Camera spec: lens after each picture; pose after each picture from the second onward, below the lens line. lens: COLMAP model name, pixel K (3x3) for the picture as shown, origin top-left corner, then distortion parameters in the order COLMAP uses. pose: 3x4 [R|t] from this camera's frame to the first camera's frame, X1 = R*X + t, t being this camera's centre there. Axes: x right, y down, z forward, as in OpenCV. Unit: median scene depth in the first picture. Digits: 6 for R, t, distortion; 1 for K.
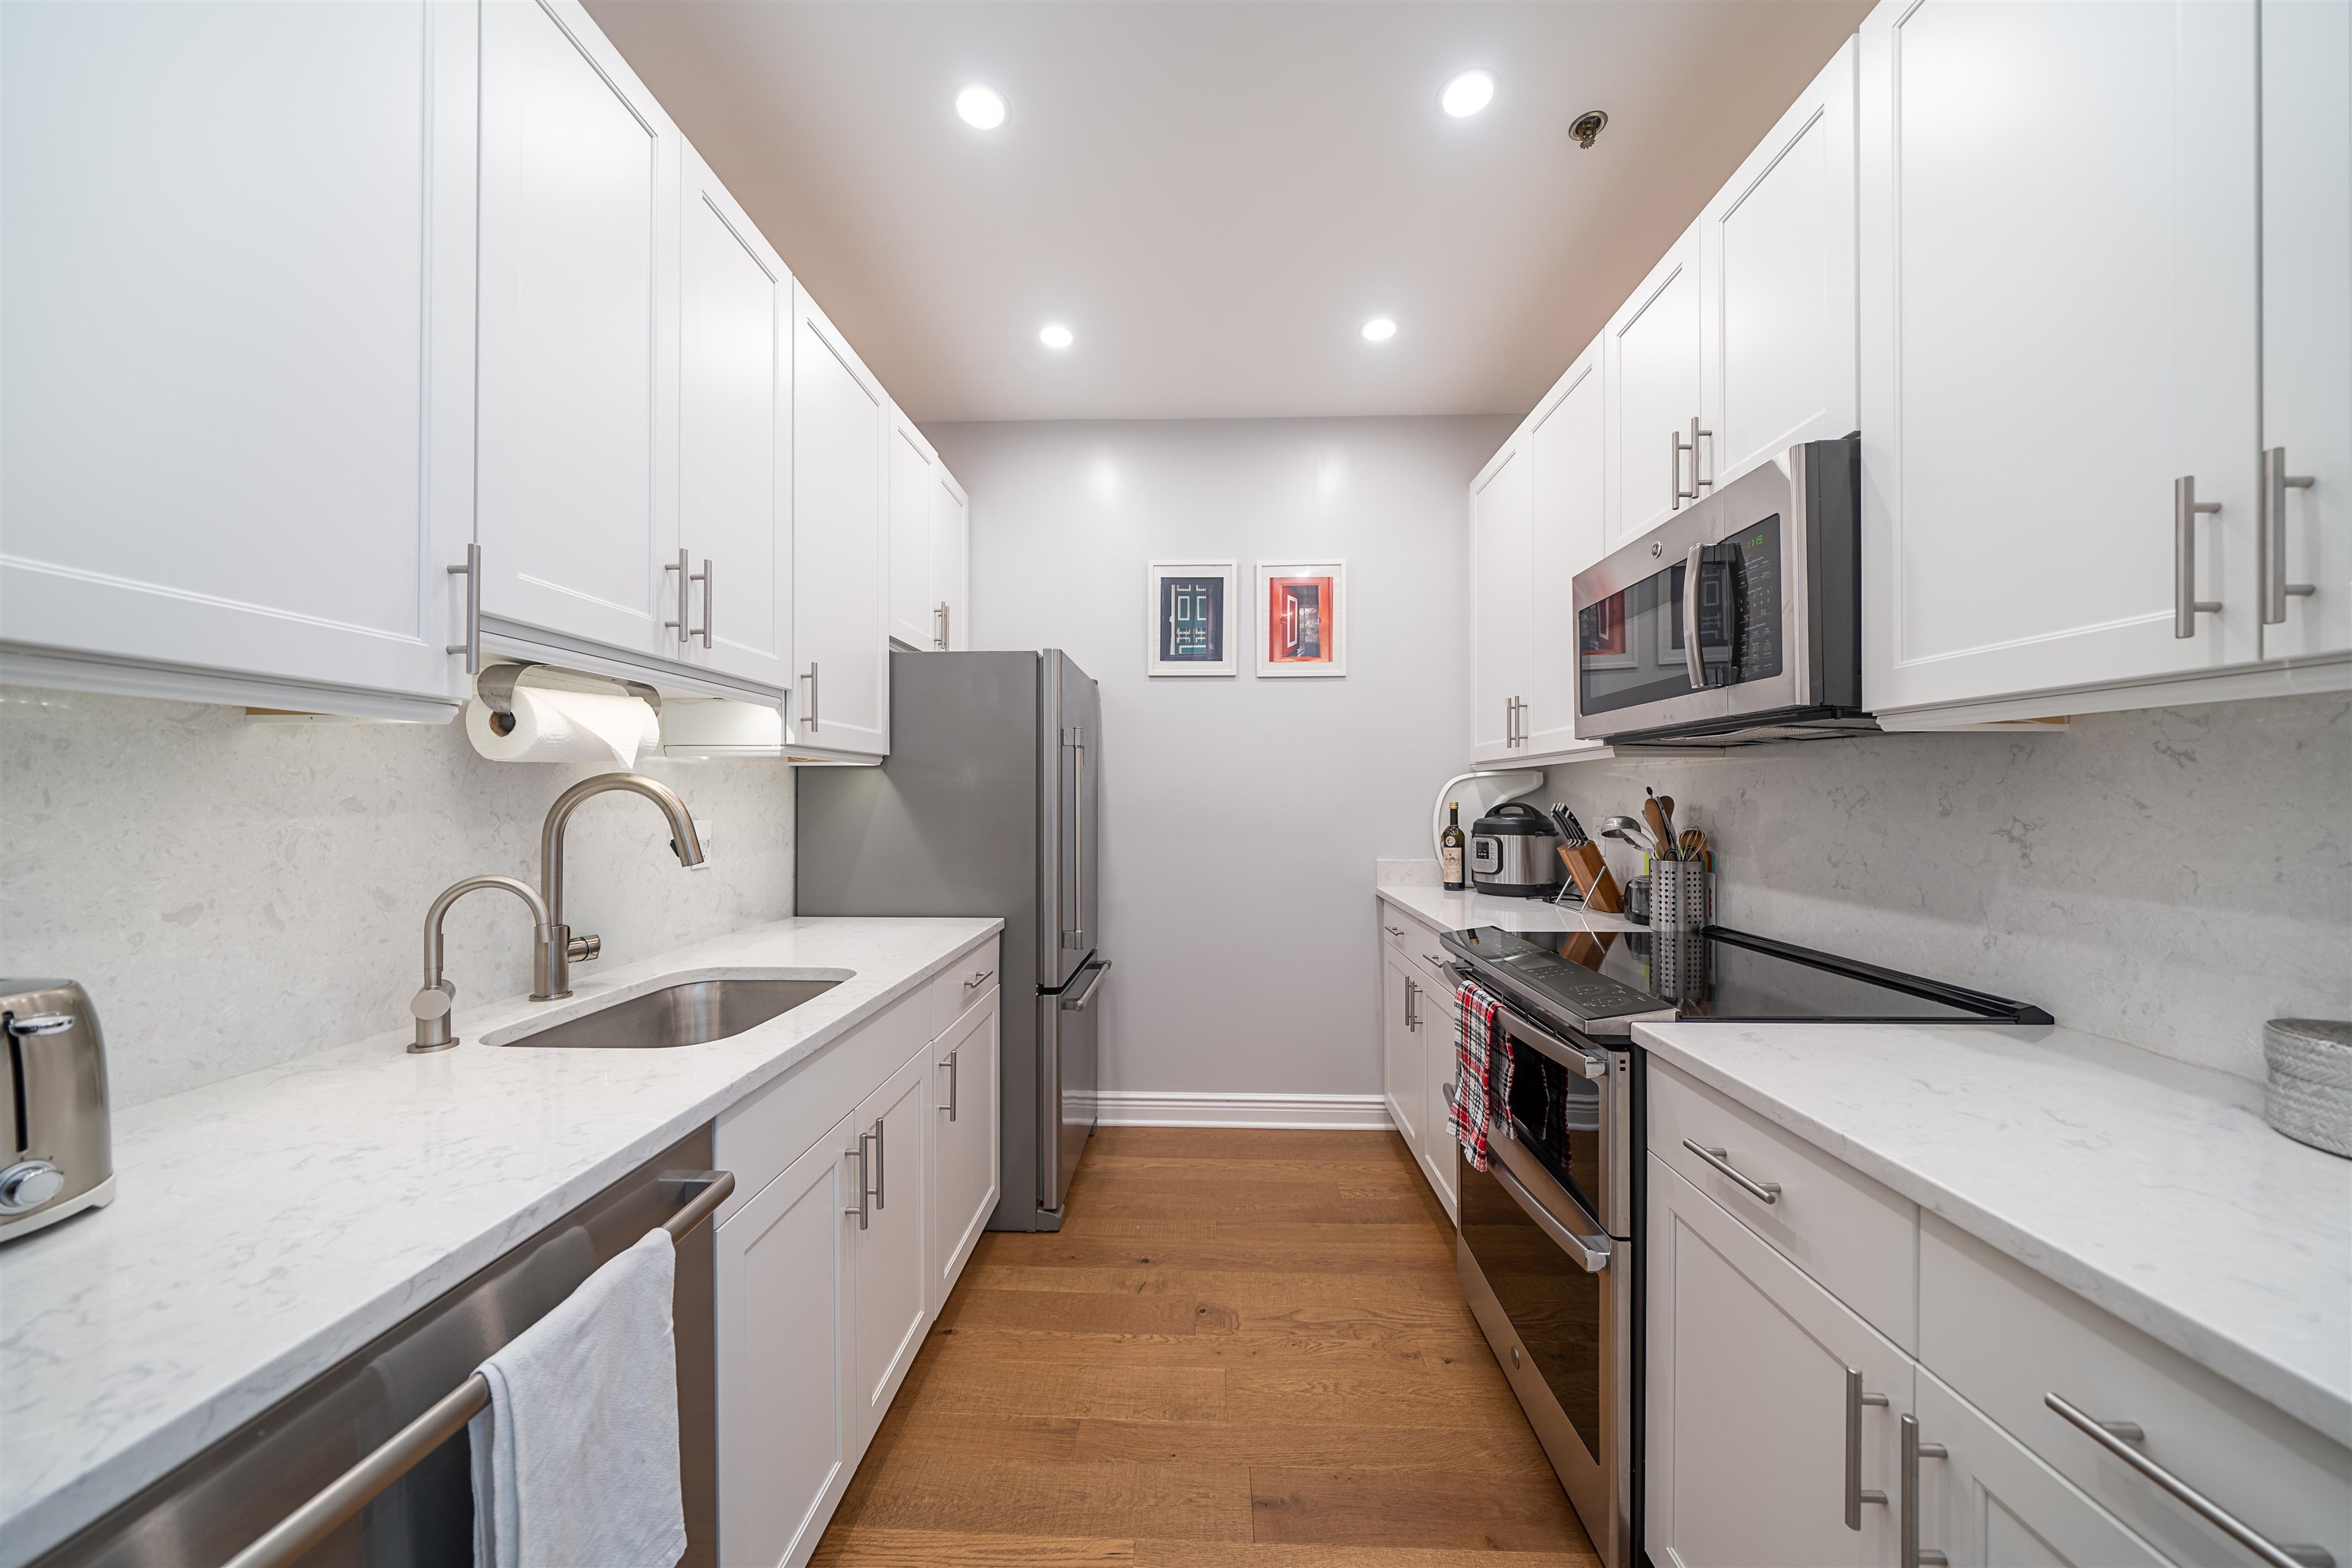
lens RADIAL K [[798.7, 0, 1175.7], [0, 798.7, 792.8], [0, 0, 1]] dist [-0.004097, -0.000351]
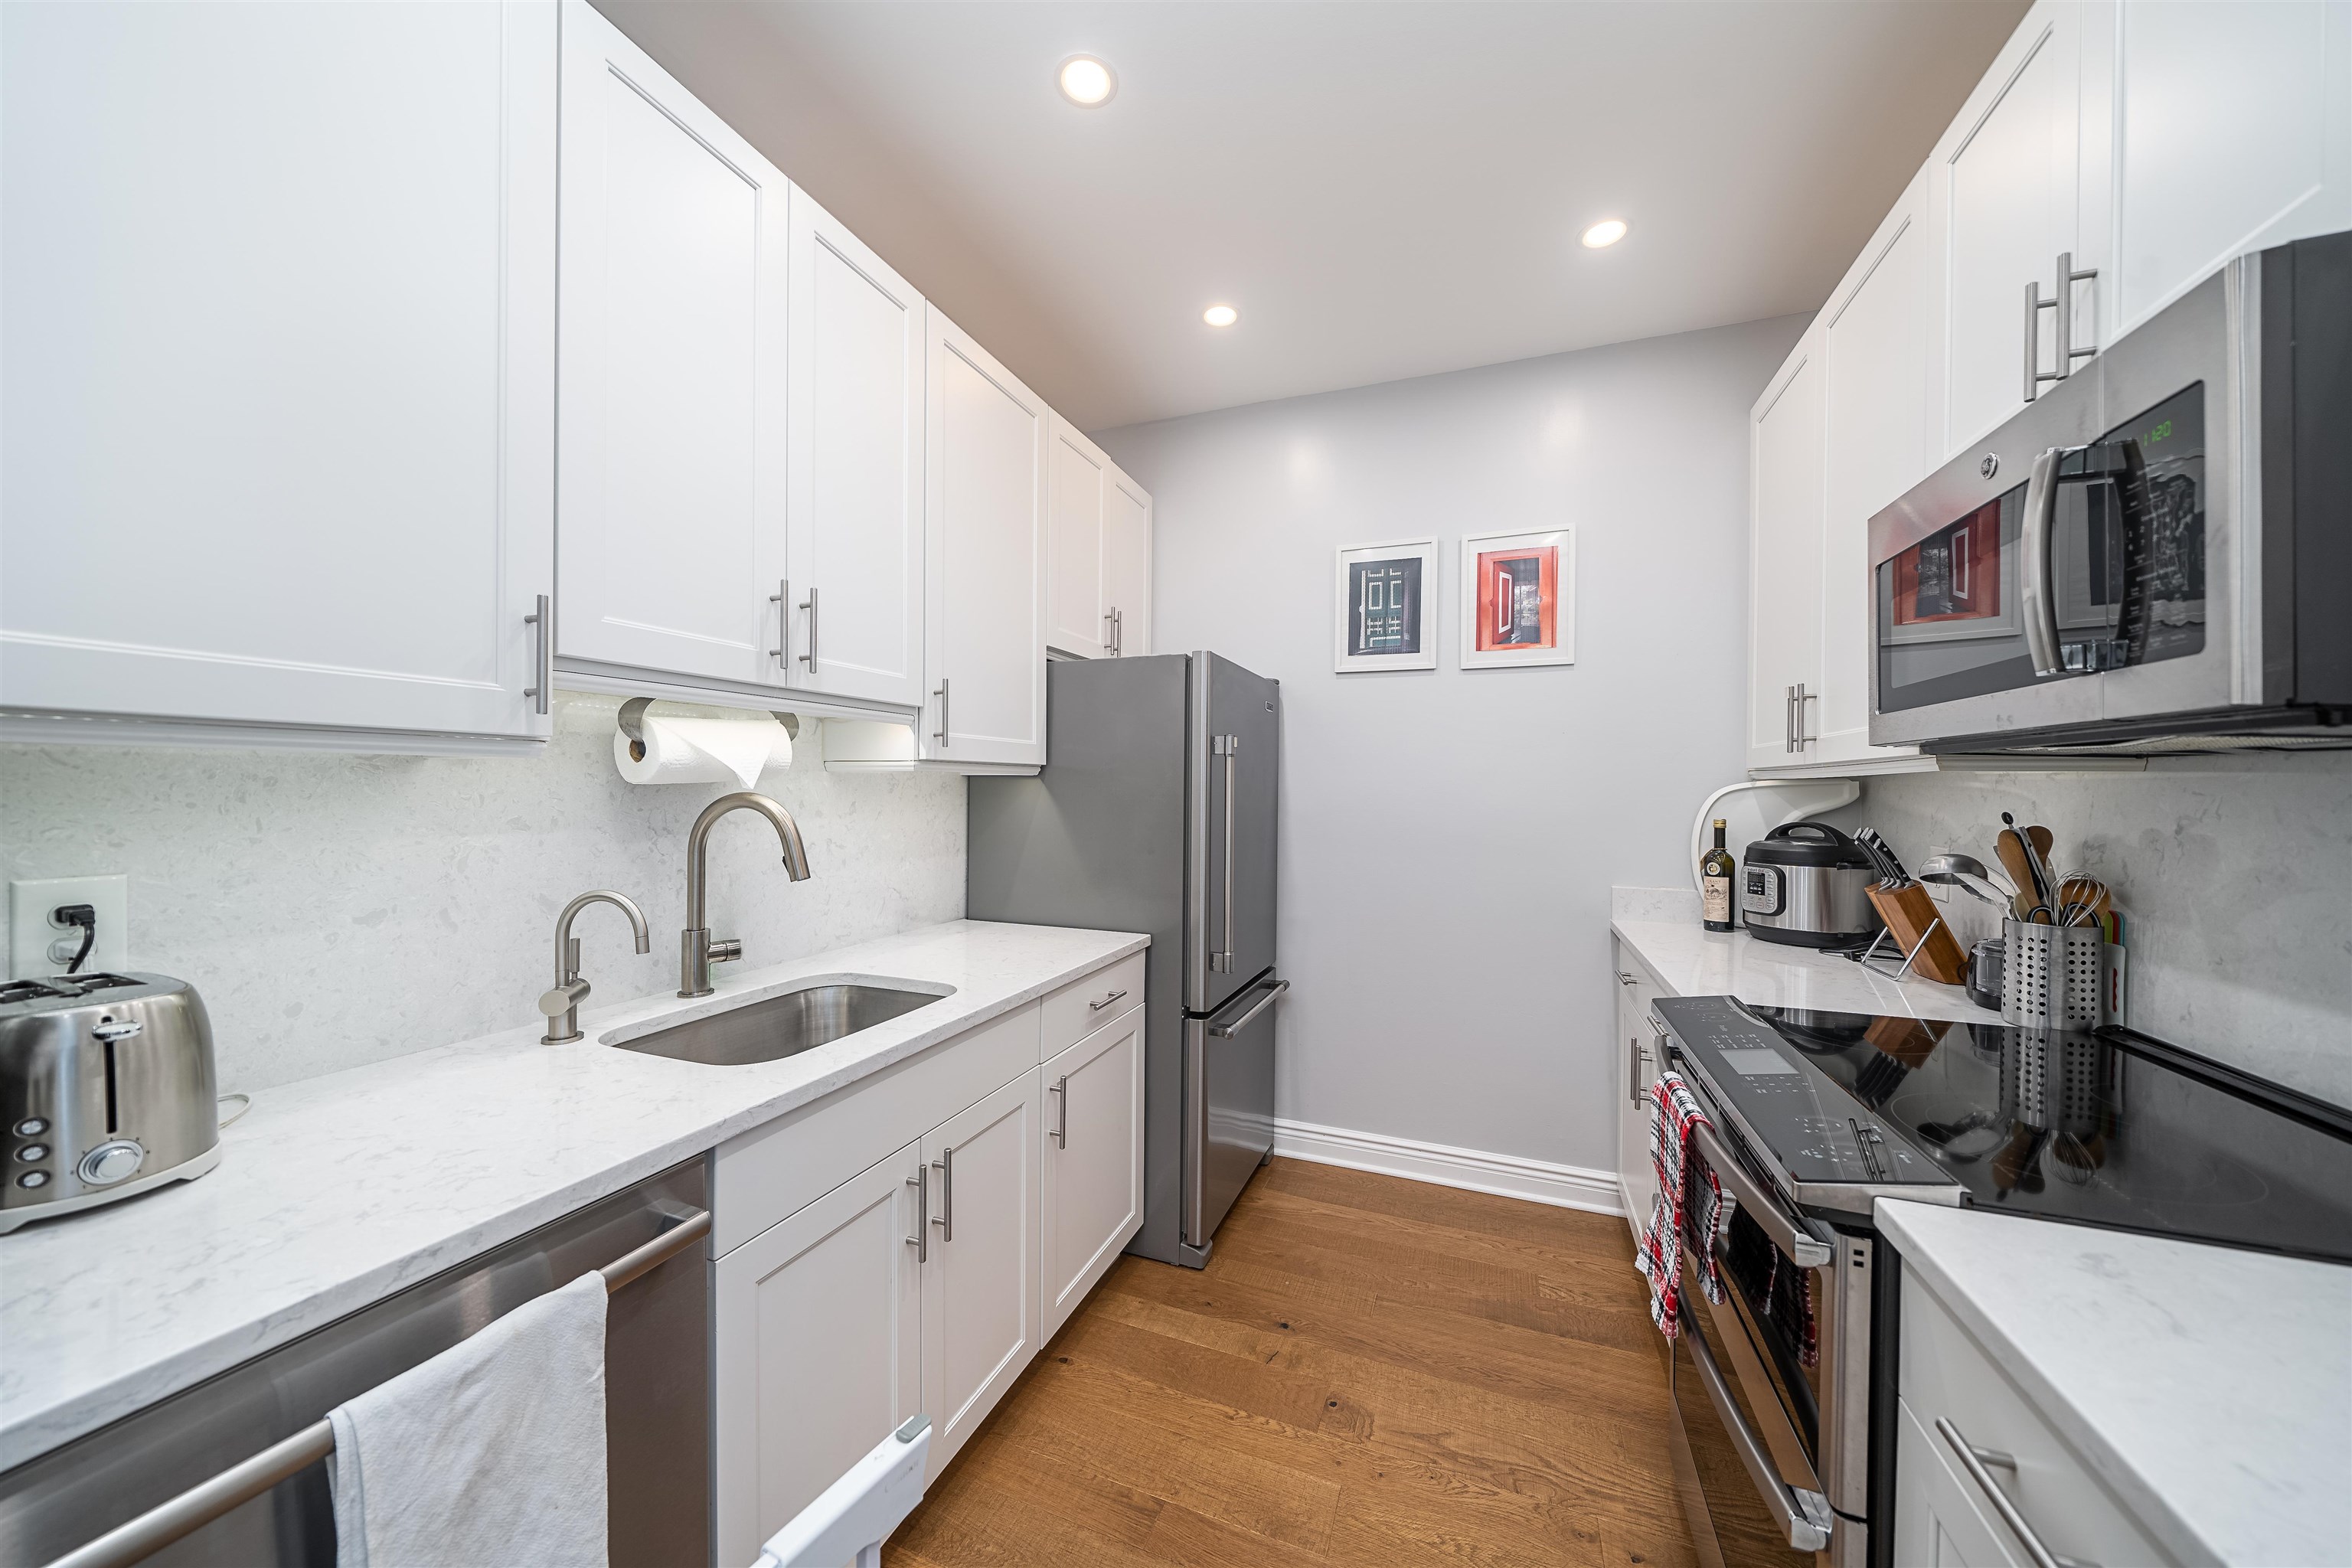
lens RADIAL K [[798.7, 0, 1175.7], [0, 798.7, 792.8], [0, 0, 1]] dist [-0.004097, -0.000351]
pose [[0.944840, 0.010504, -0.327363, 0.151080], [-0.007087, 0.999907, 0.011628, -0.029943], [0.327455, -0.008667, 0.944827, 0.124771]]
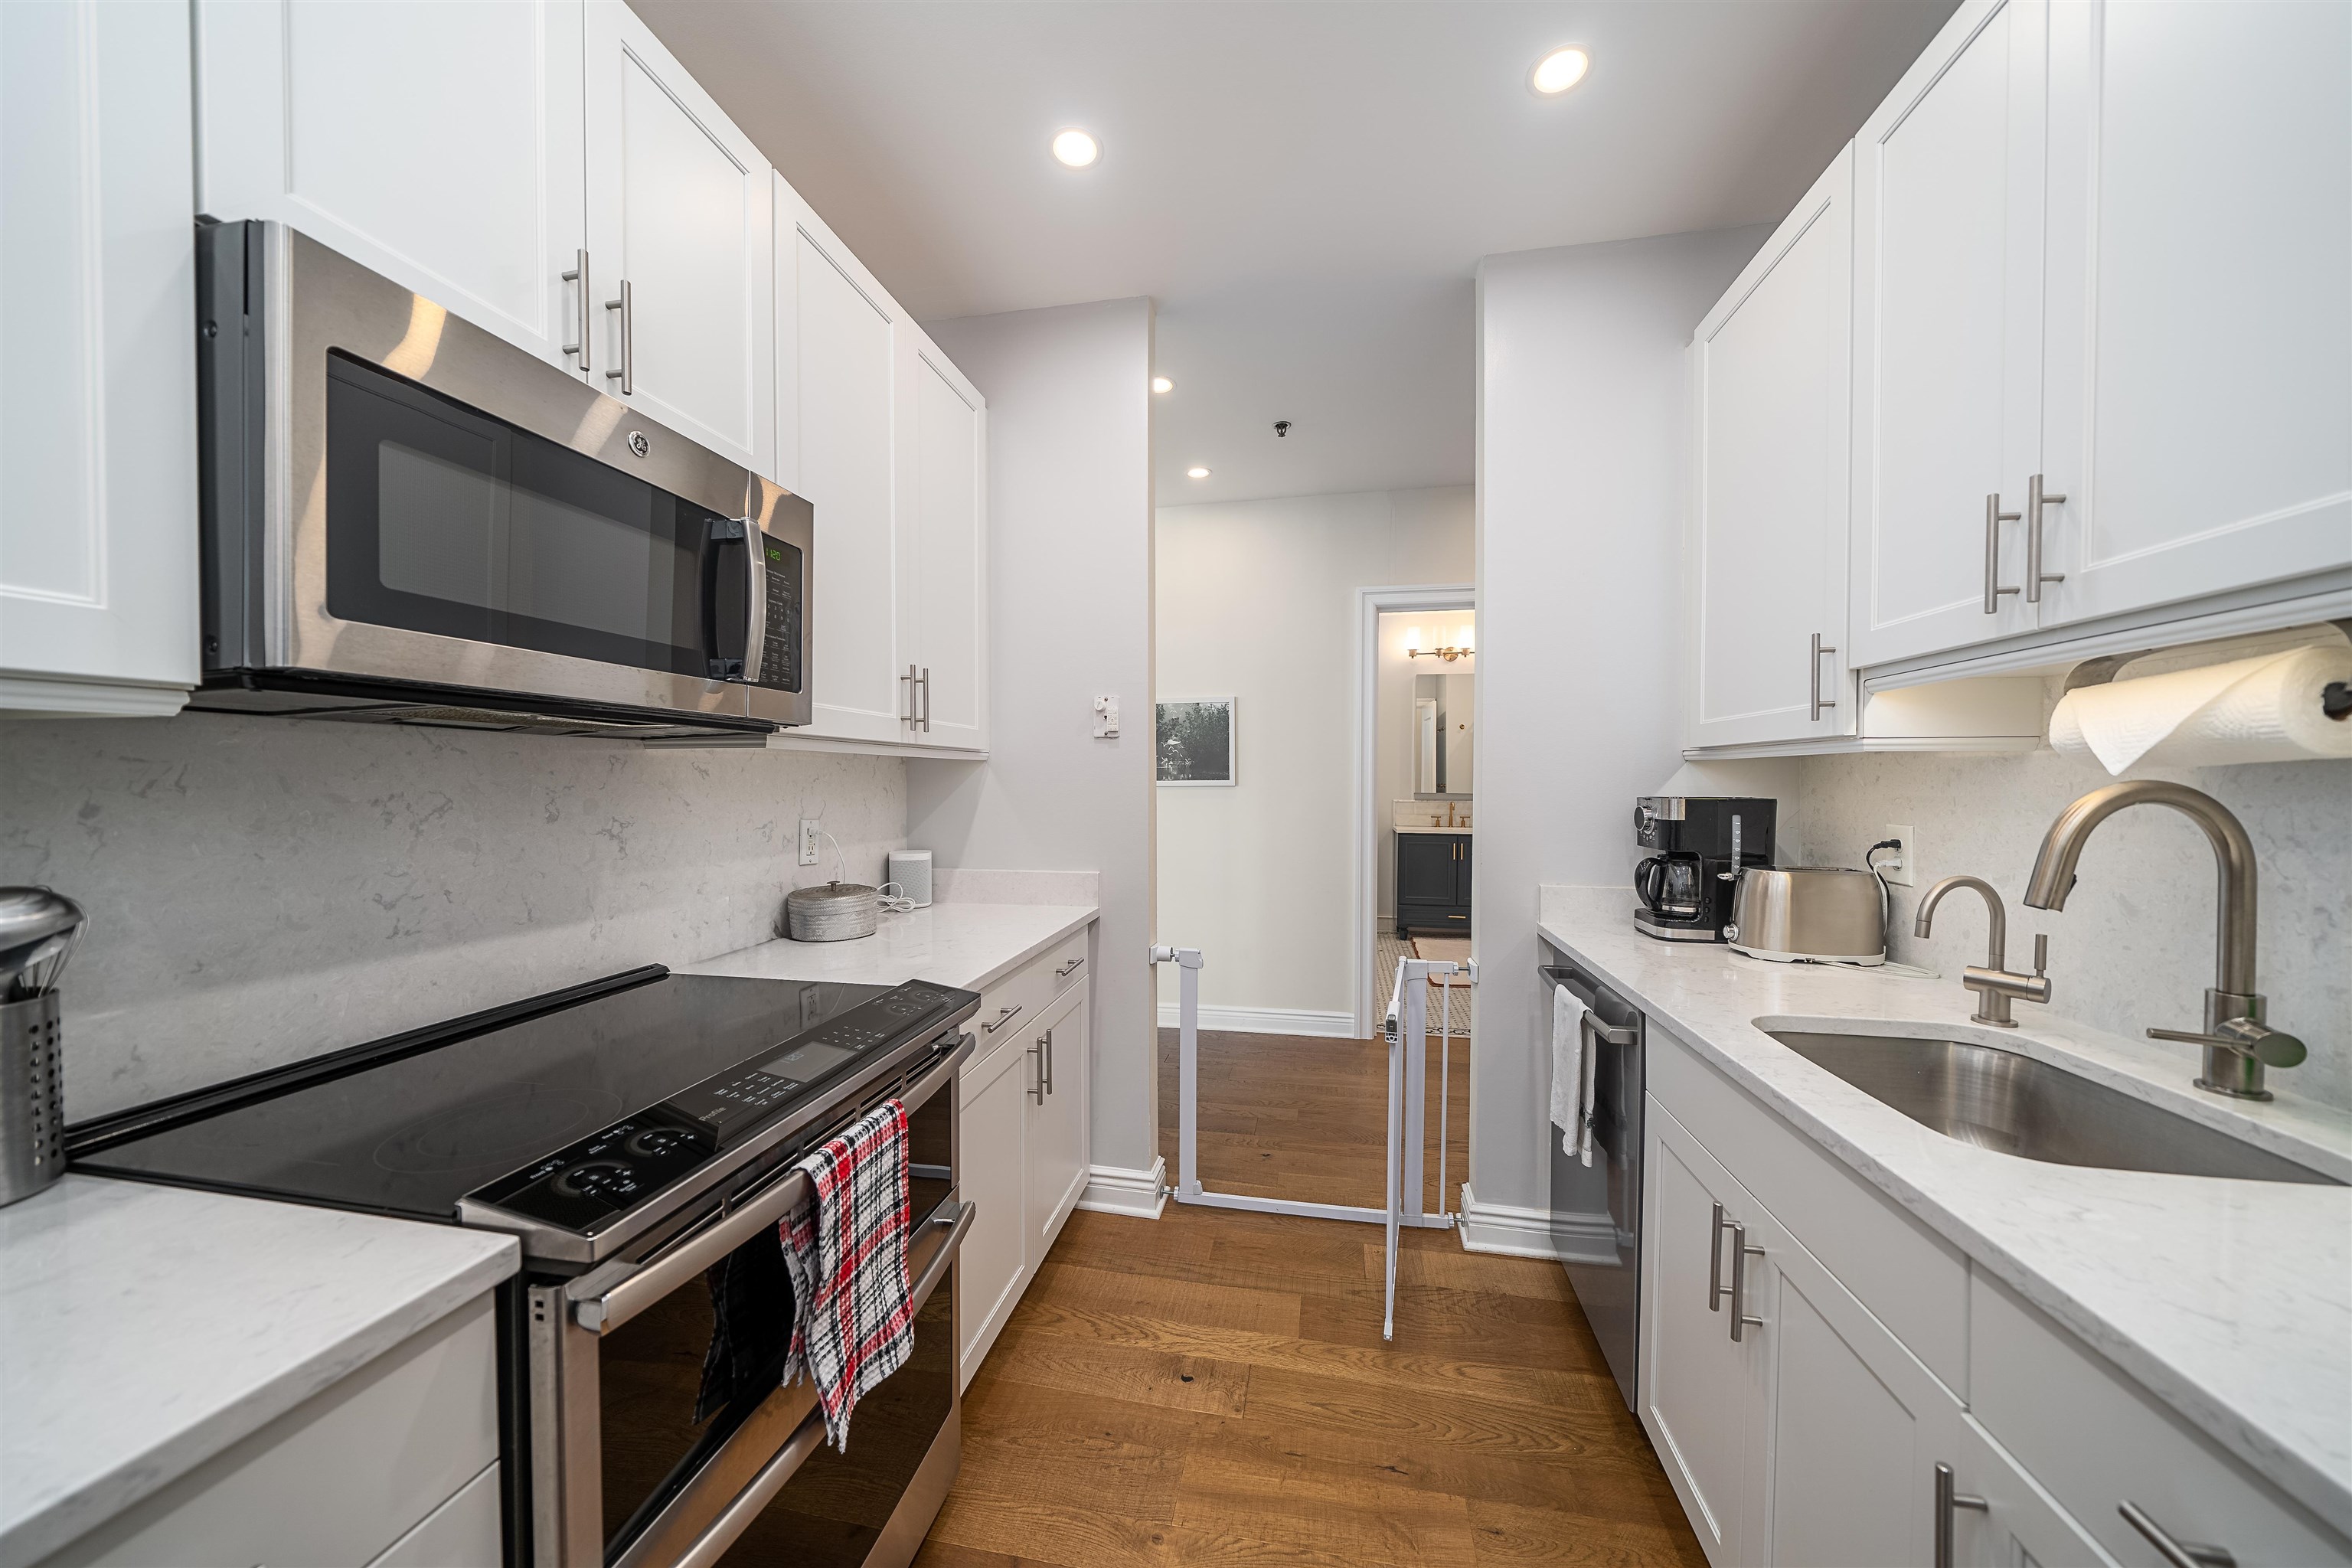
lens RADIAL K [[798.7, 0, 1175.7], [0, 798.7, 792.8], [0, 0, 1]] dist [-0.004097, -0.000351]
pose [[-0.988404, -0.004128, 0.151793, 0.039036], [-0.001962, 0.999894, 0.014412, -0.016214], [-0.151836, 0.013947, -0.988307, 1.339756]]
